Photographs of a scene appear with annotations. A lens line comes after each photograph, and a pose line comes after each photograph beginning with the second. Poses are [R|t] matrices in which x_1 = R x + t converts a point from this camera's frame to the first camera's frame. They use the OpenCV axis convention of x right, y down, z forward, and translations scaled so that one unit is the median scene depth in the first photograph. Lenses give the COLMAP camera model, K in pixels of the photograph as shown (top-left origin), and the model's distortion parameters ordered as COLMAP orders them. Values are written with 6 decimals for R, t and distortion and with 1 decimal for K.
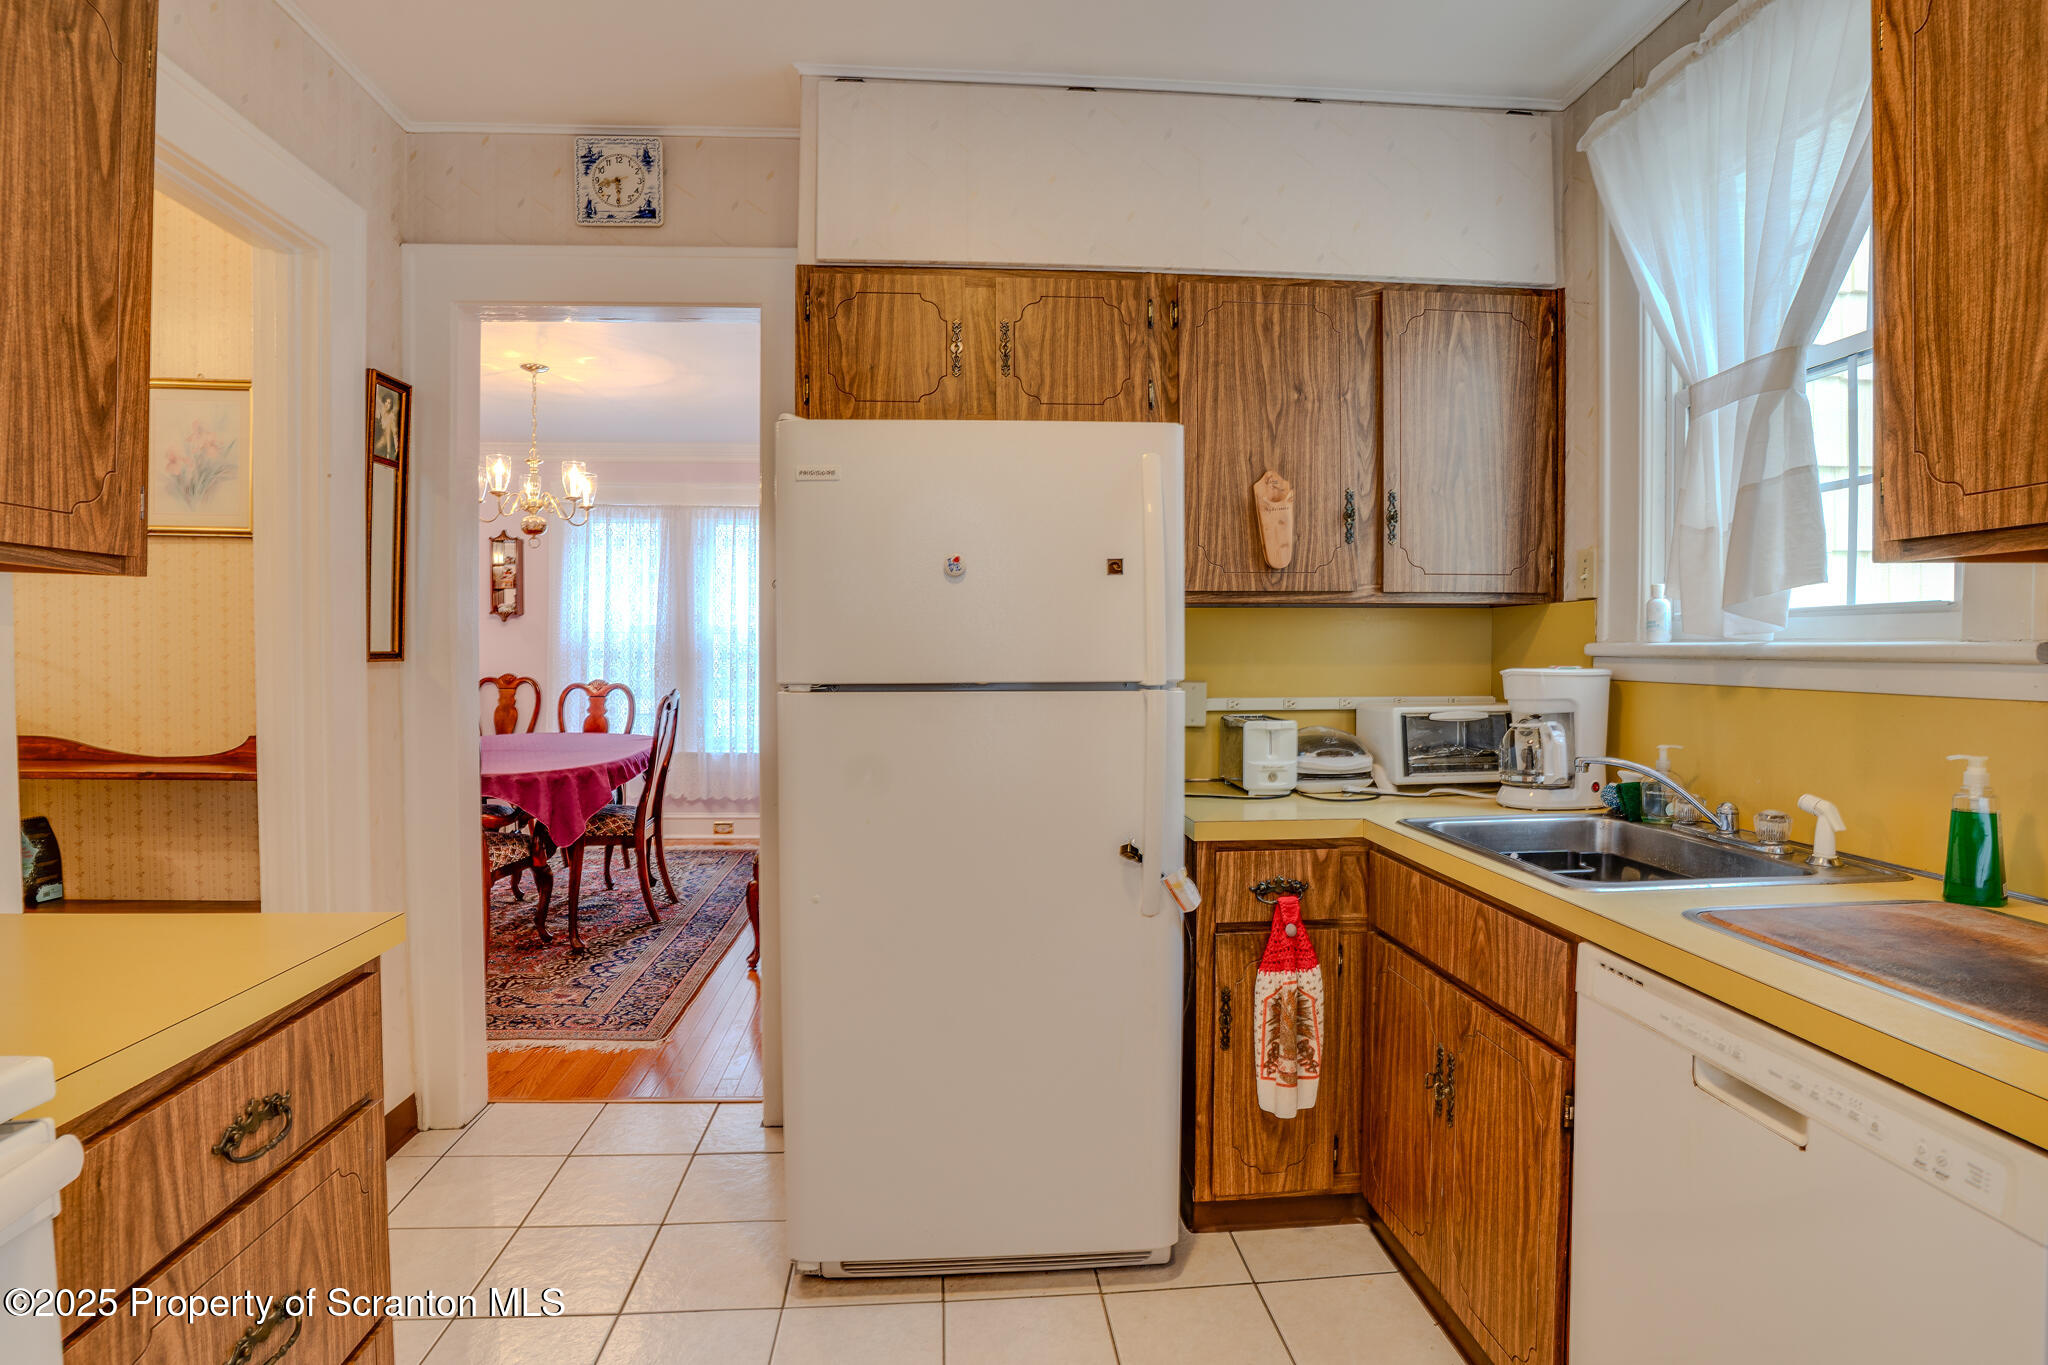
lens RADIAL K [[1034.5, 0, 1026.4], [0, 1034.5, 677.9], [0, 0, 1]] dist [-0.083016, 0.037192]
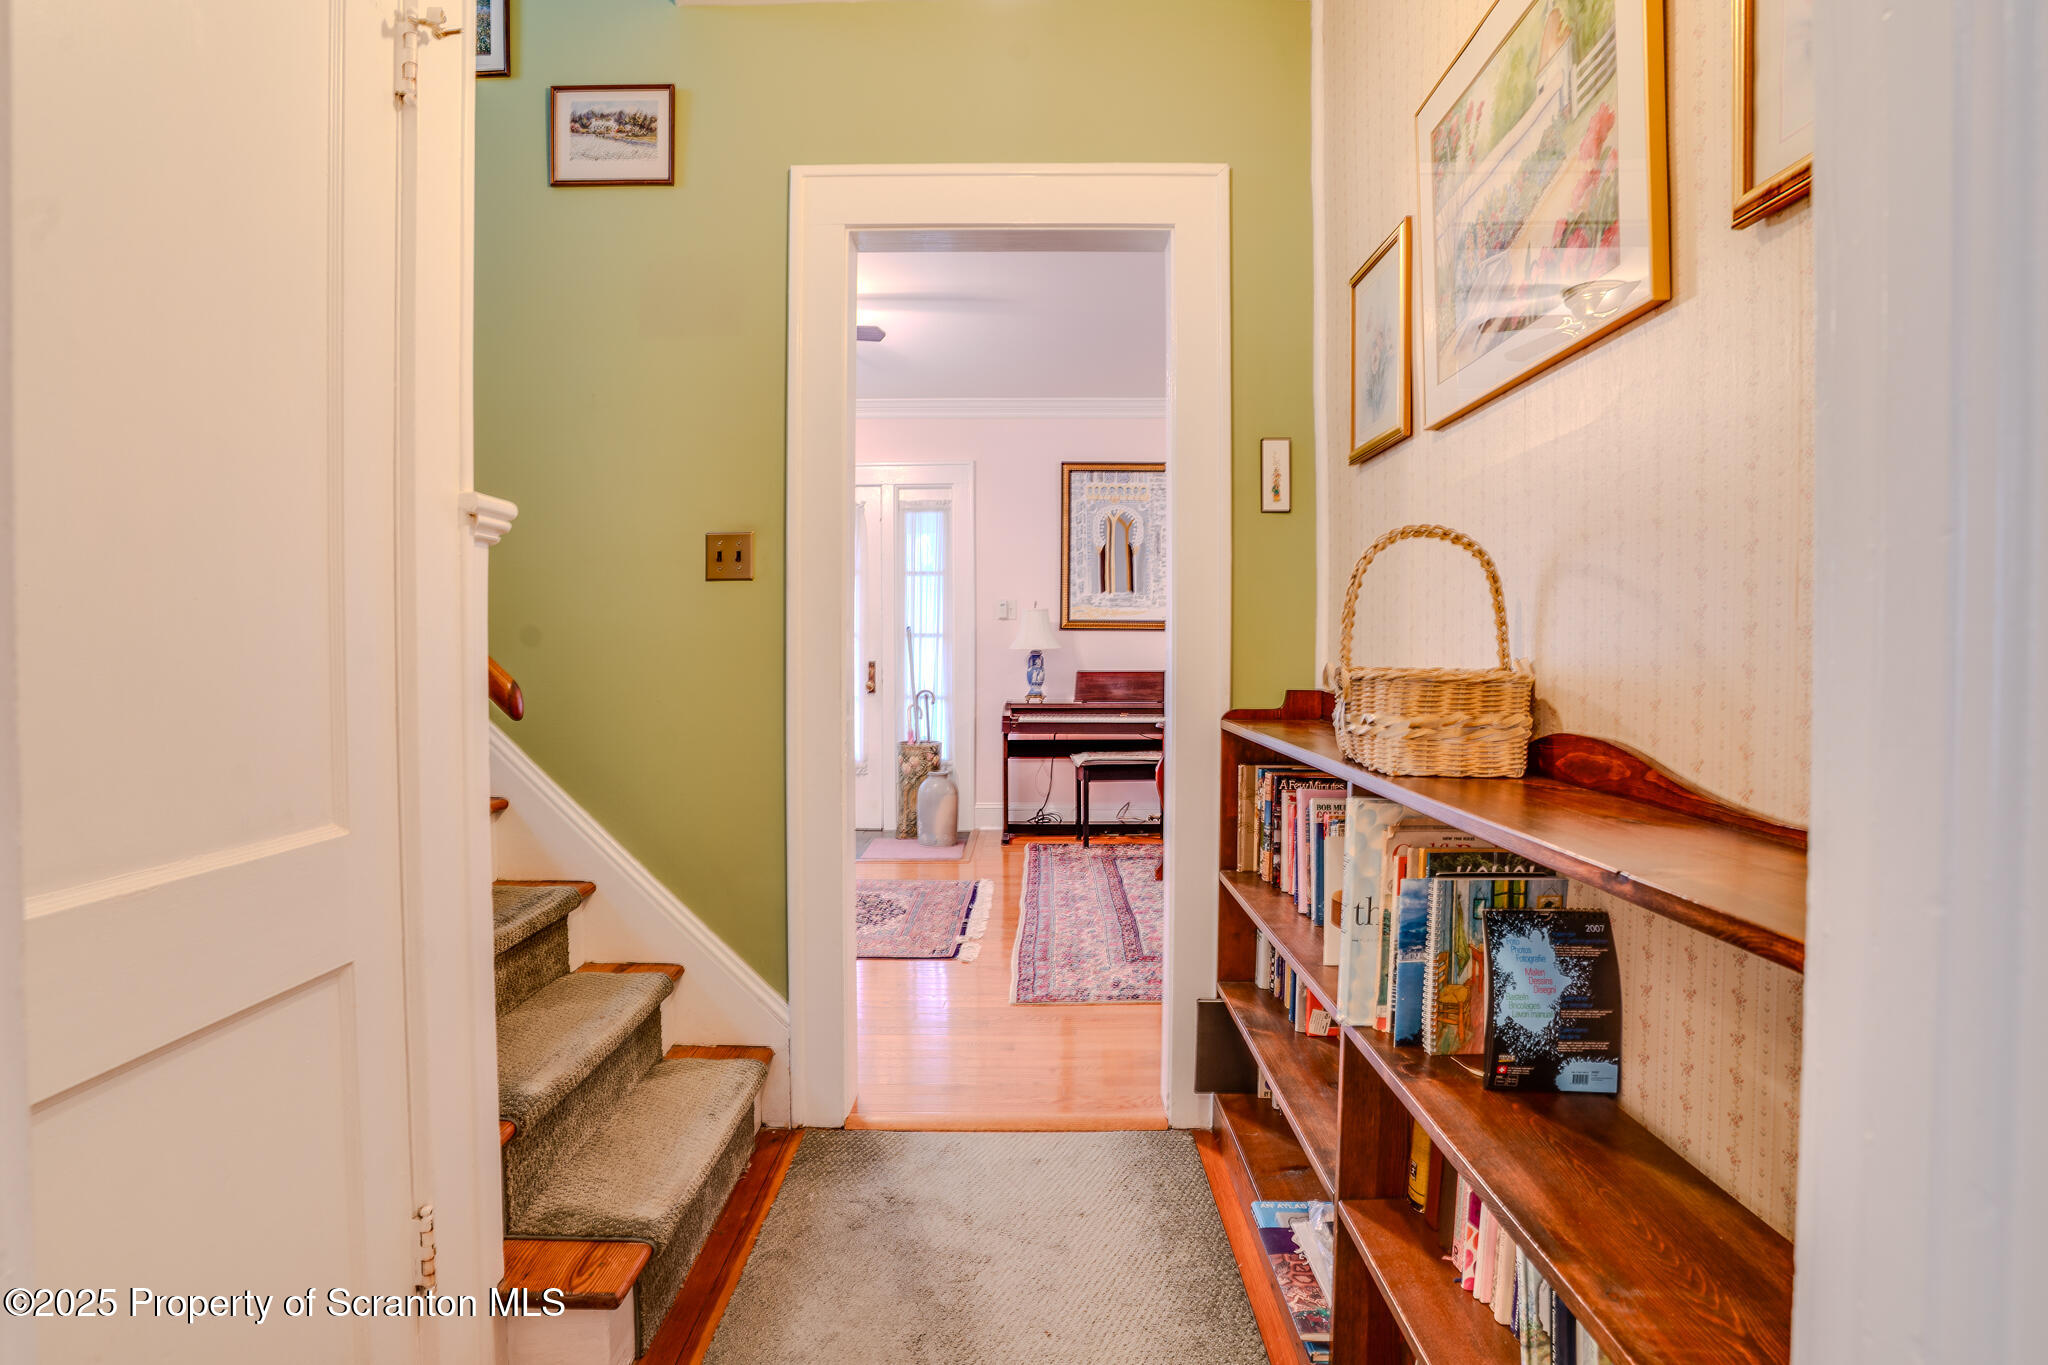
lens RADIAL K [[1016.9, 0, 1023.0], [0, 1016.9, 677.7], [0, 0, 1]] dist [-0.065837, 0.023497]
pose [[-0.089467, 0.018511, -0.995818, -0.859321], [-0.030957, 0.999293, 0.021357, 0.048483], [0.995509, 0.032738, -0.088831, 1.308423]]
